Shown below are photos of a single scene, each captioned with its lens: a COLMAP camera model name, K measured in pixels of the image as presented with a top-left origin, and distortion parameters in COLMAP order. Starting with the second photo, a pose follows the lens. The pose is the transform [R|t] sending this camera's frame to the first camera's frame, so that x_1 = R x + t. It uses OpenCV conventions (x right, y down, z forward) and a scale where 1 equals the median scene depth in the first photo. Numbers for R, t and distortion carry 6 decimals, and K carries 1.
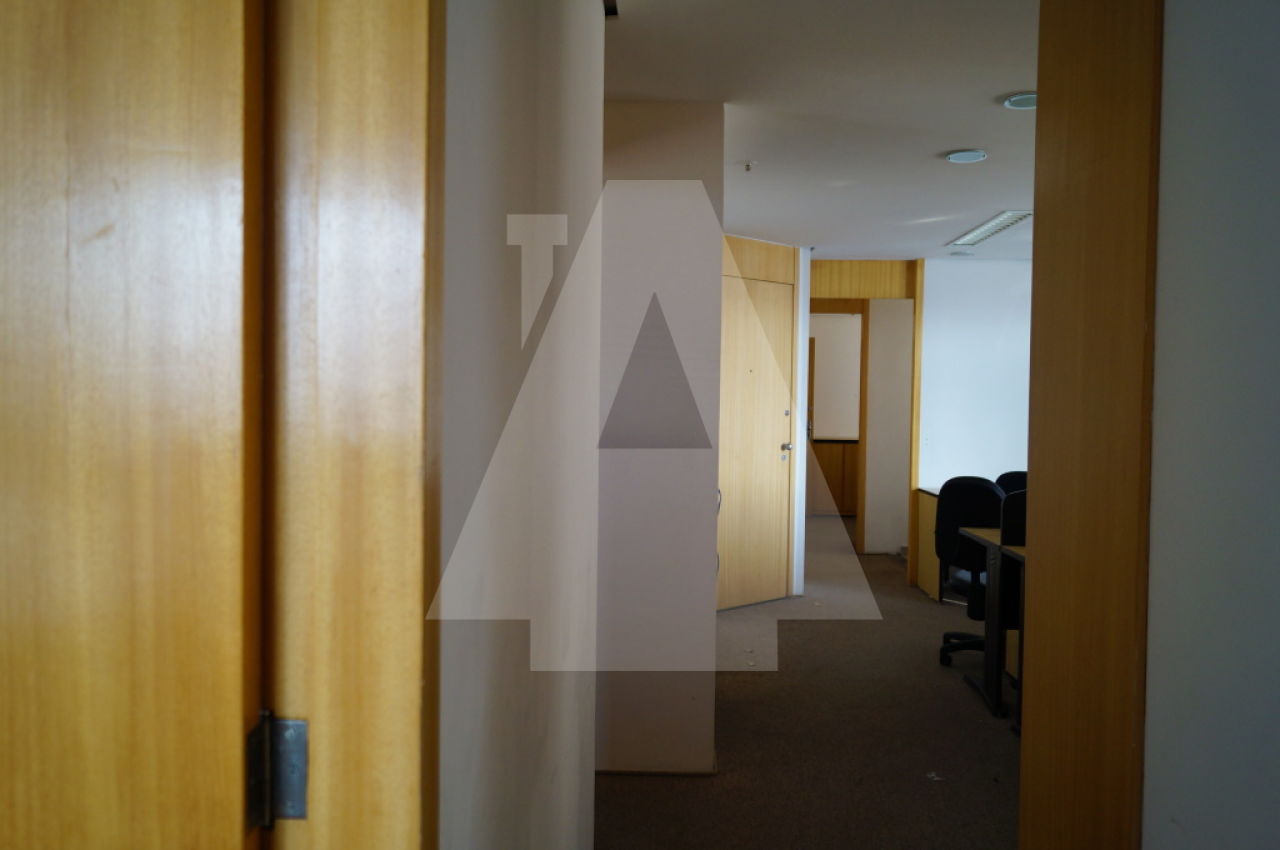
lens RADIAL K [[991.6, 0, 634.1], [0, 991.6, 429.2], [0, 0, 1]] dist [0.006318, 0.002545]
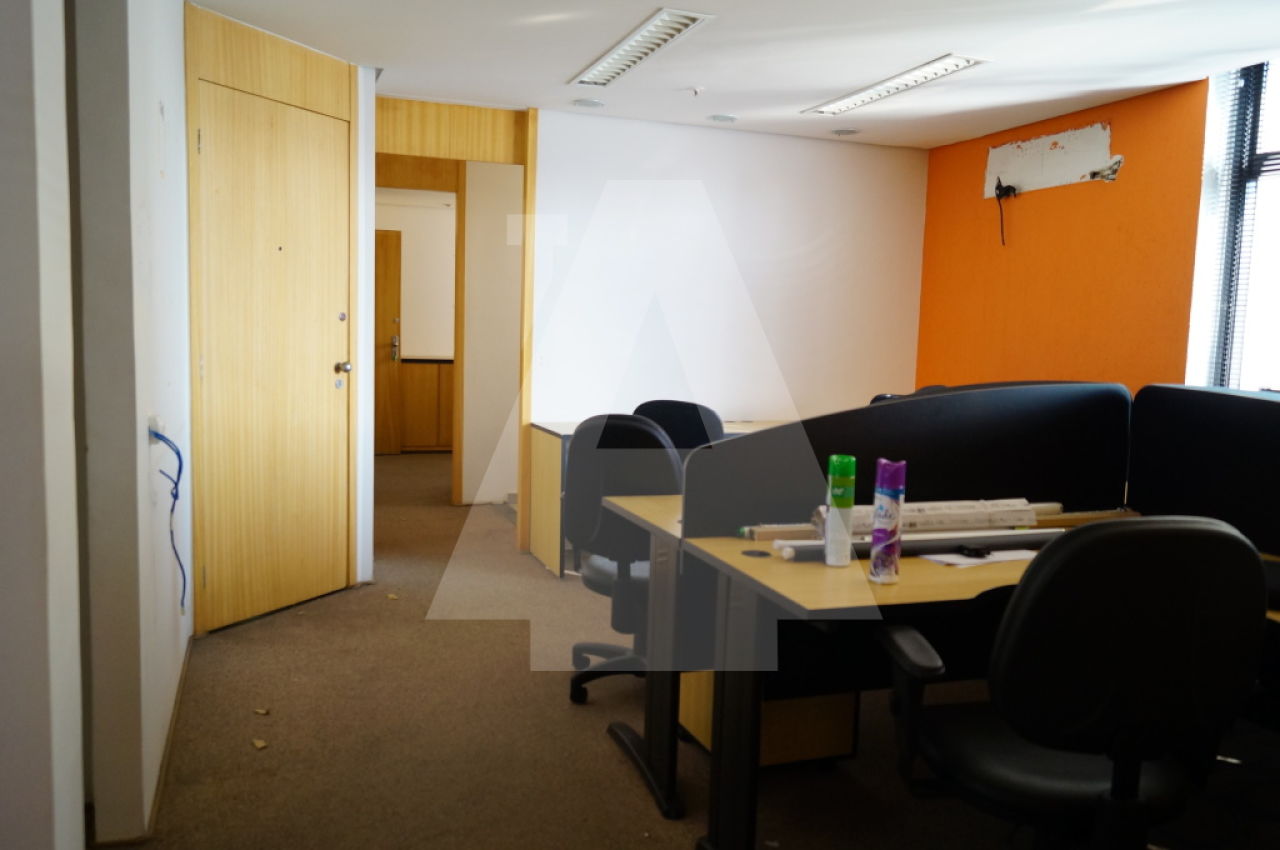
lens RADIAL K [[991.6, 0, 636.5], [0, 991.6, 430.1], [0, 0, 1]] dist [0.006318, 0.002545]
pose [[0.922965, -0.025507, 0.384039, 0.073589], [-0.005345, 0.996856, 0.079054, 0.005454], [-0.384848, -0.075016, 0.919926, 0.285029]]
